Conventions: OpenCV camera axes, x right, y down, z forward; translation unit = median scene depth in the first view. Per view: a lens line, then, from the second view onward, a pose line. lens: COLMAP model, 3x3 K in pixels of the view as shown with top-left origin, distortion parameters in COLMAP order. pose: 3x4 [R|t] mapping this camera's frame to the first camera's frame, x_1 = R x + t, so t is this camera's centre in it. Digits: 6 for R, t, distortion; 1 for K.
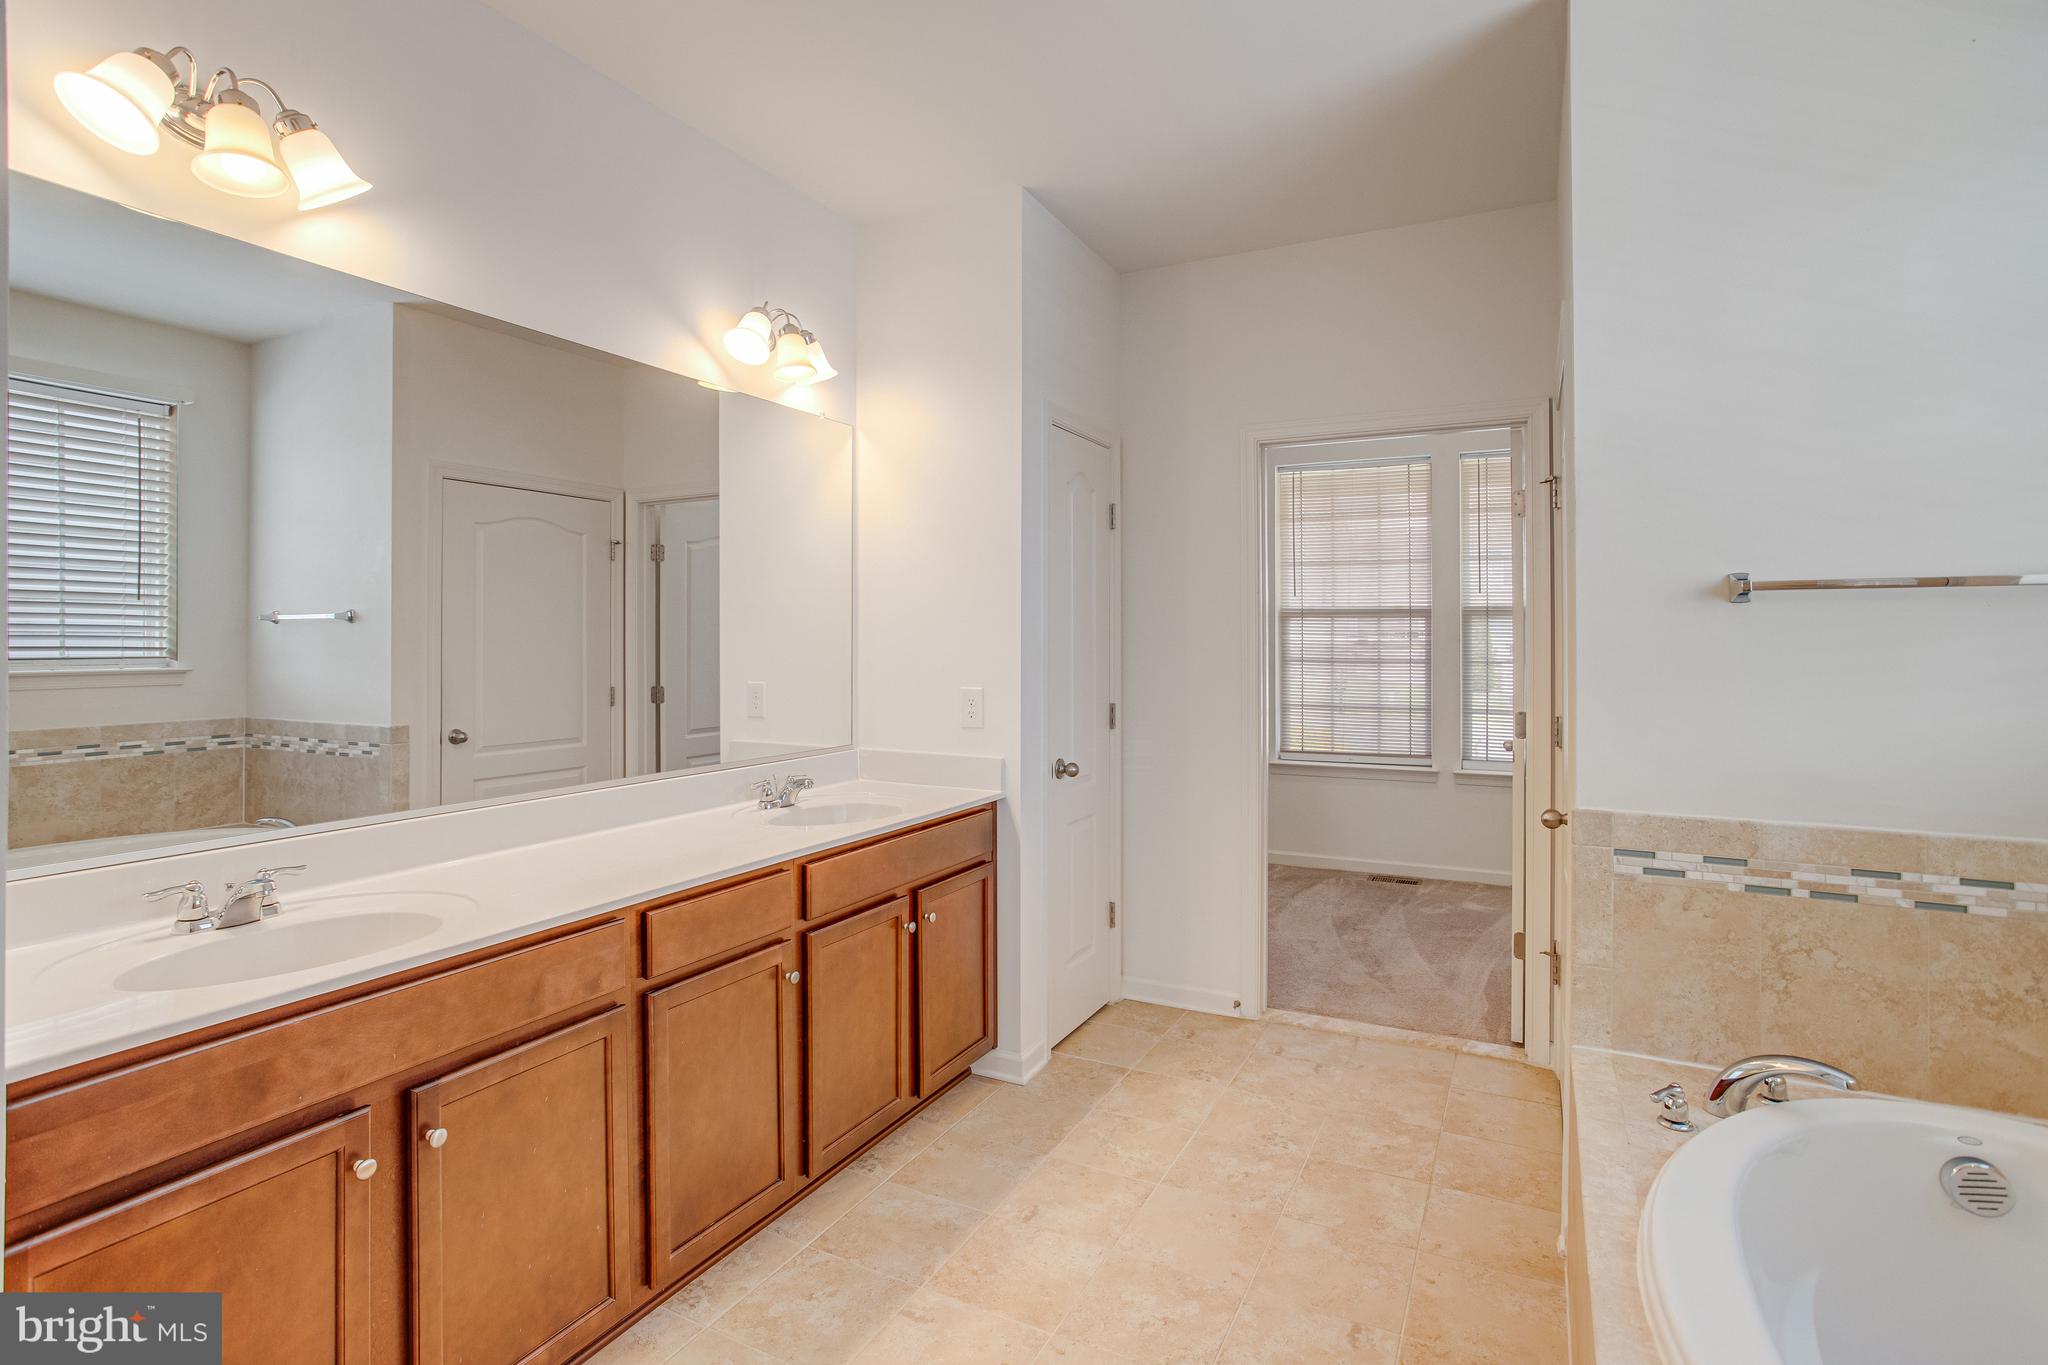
lens RADIAL K [[999.3, 0, 1020.9], [0, 999.3, 663.1], [0, 0, 1]] dist [-0.003148, 0.006190]
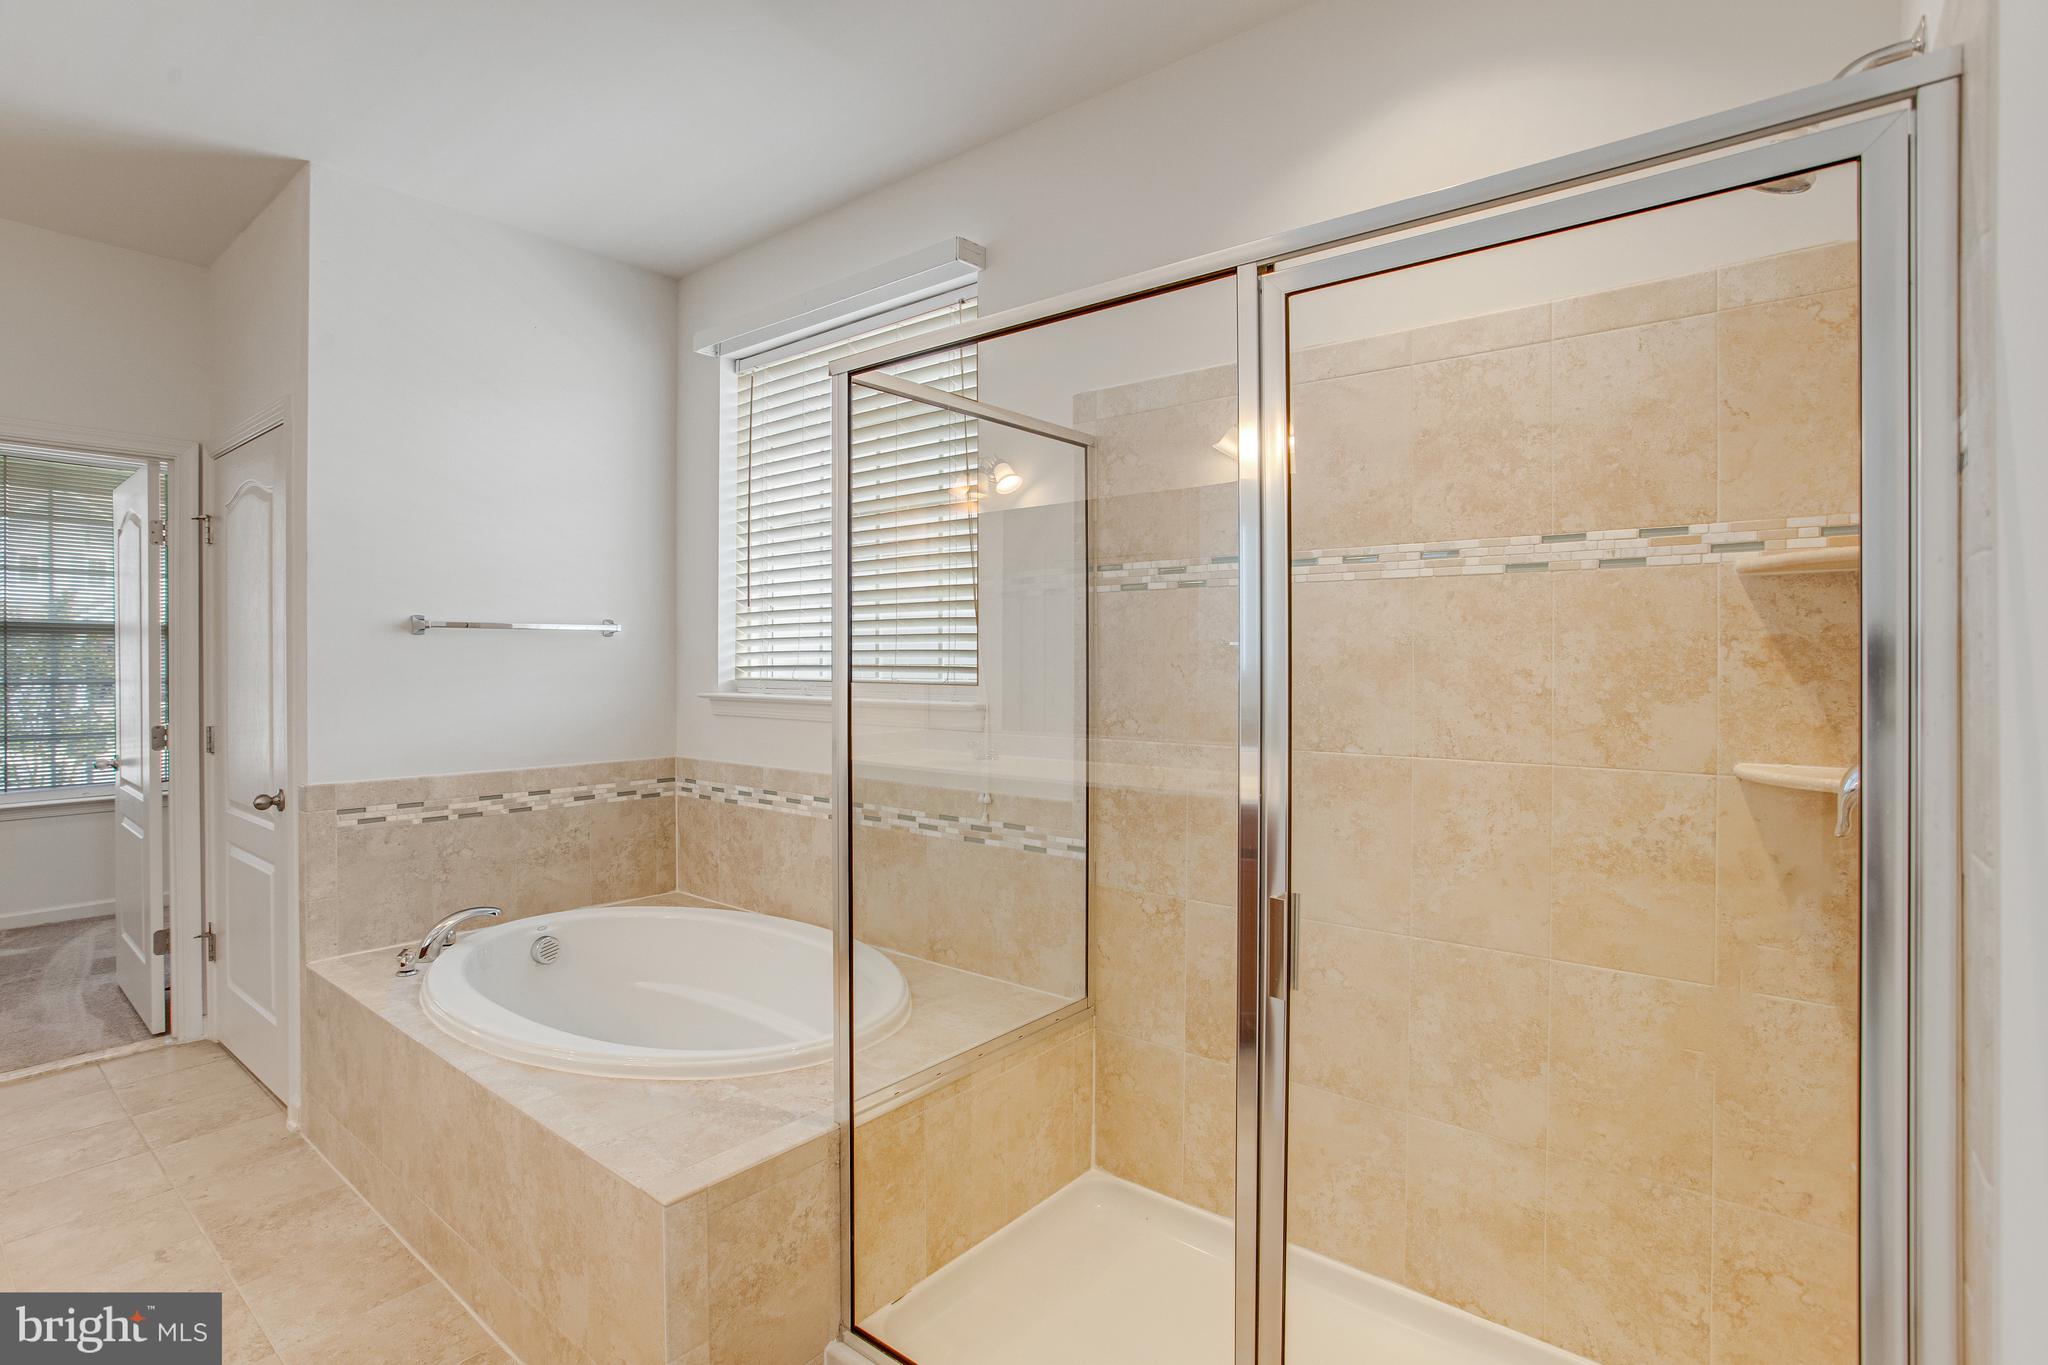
lens RADIAL K [[981.7, 0, 1026.3], [0, 981.7, 642.8], [0, 0, 1]] dist [-0.078859, 0.040235]
pose [[0.194064, 0.026248, 0.980638, -0.533903], [0.019847, 0.999332, -0.030676, 0.014537], [-0.980788, 0.025416, 0.193414, -0.200720]]
